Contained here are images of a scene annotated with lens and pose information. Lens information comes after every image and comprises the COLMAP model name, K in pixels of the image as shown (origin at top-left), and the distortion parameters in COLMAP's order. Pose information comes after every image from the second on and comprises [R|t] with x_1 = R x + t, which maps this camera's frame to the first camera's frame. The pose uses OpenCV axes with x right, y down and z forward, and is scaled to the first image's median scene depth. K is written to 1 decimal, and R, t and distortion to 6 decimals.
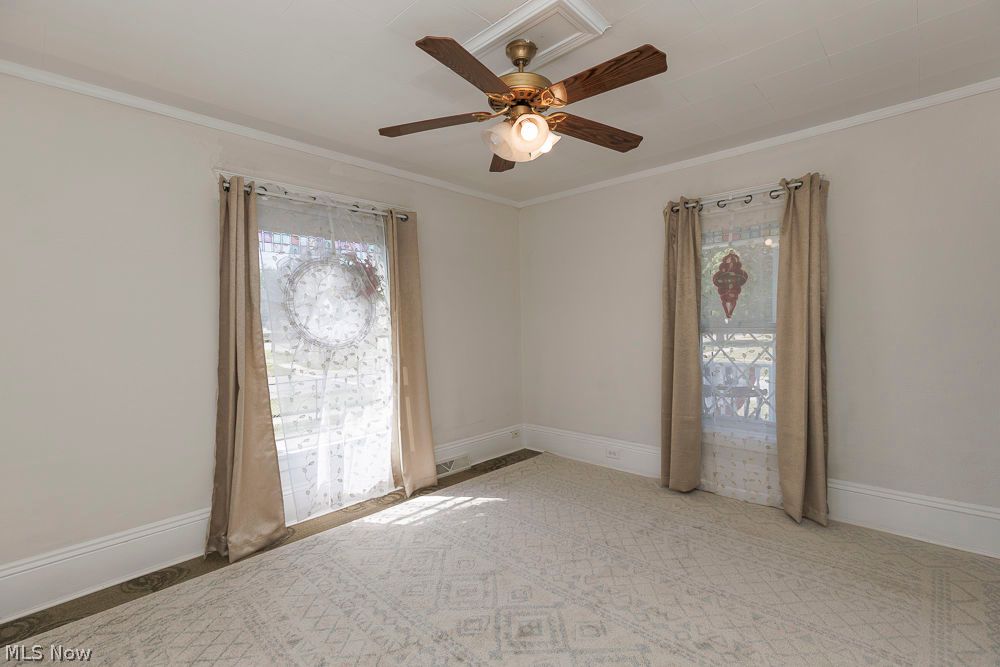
lens RADIAL K [[442.5, 0, 508.7], [0, 442.5, 330.4], [0, 0, 1]] dist [0.011261, -0.000016]
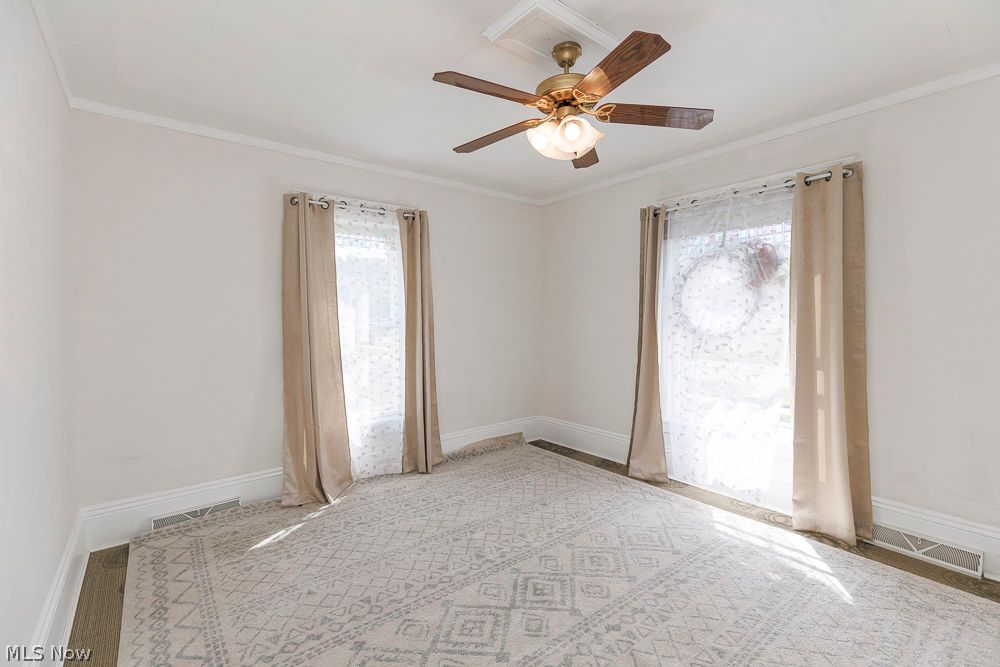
lens RADIAL K [[442.5, 0, 508.7], [0, 442.5, 330.4], [0, 0, 1]] dist [0.011261, -0.000016]
pose [[-0.124760, 0.048121, -0.991019, 0.724362], [-0.014281, 0.998633, 0.050289, -0.023286], [0.992084, 0.020427, -0.123902, 0.664120]]
